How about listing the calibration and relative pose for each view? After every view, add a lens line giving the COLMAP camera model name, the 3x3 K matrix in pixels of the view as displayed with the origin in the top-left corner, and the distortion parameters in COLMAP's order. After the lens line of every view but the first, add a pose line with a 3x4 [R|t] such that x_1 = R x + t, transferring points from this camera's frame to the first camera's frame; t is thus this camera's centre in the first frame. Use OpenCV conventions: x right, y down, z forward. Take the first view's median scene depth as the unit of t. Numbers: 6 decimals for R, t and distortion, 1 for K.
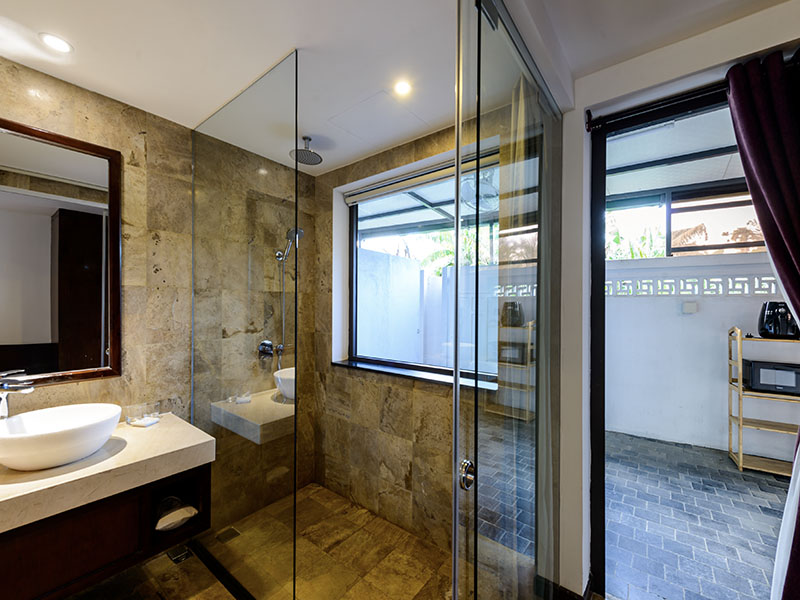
lens RADIAL K [[331.3, 0, 404.6], [0, 331.3, 305.2], [0, 0, 1]] dist [-0.002394, -0.001059]
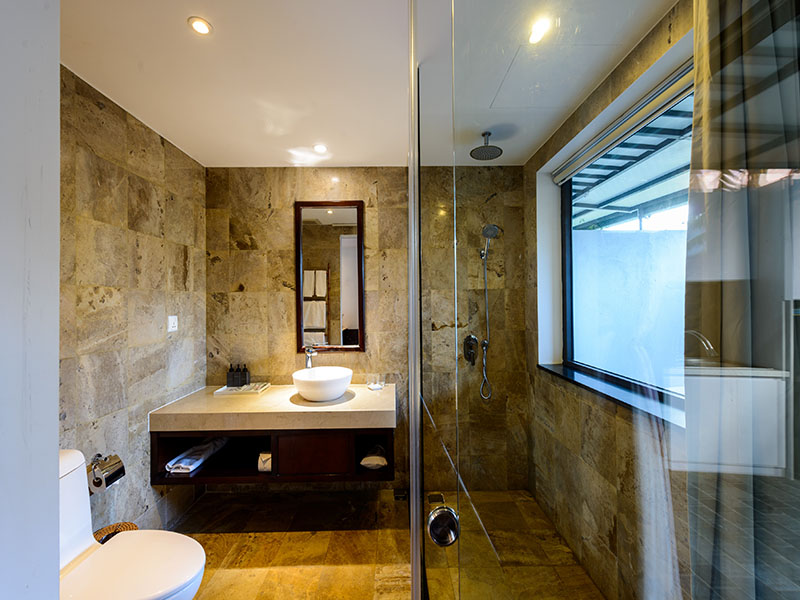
lens RADIAL K [[320.7, 0, 395.5], [0, 320.7, 299.6], [0, 0, 1]] dist [-0.001221, -0.001453]
pose [[0.608119, -0.021572, -0.793553, 0.284705], [0.016956, 0.999756, -0.014184, 0.002068], [0.793665, -0.004830, 0.608336, 0.190496]]
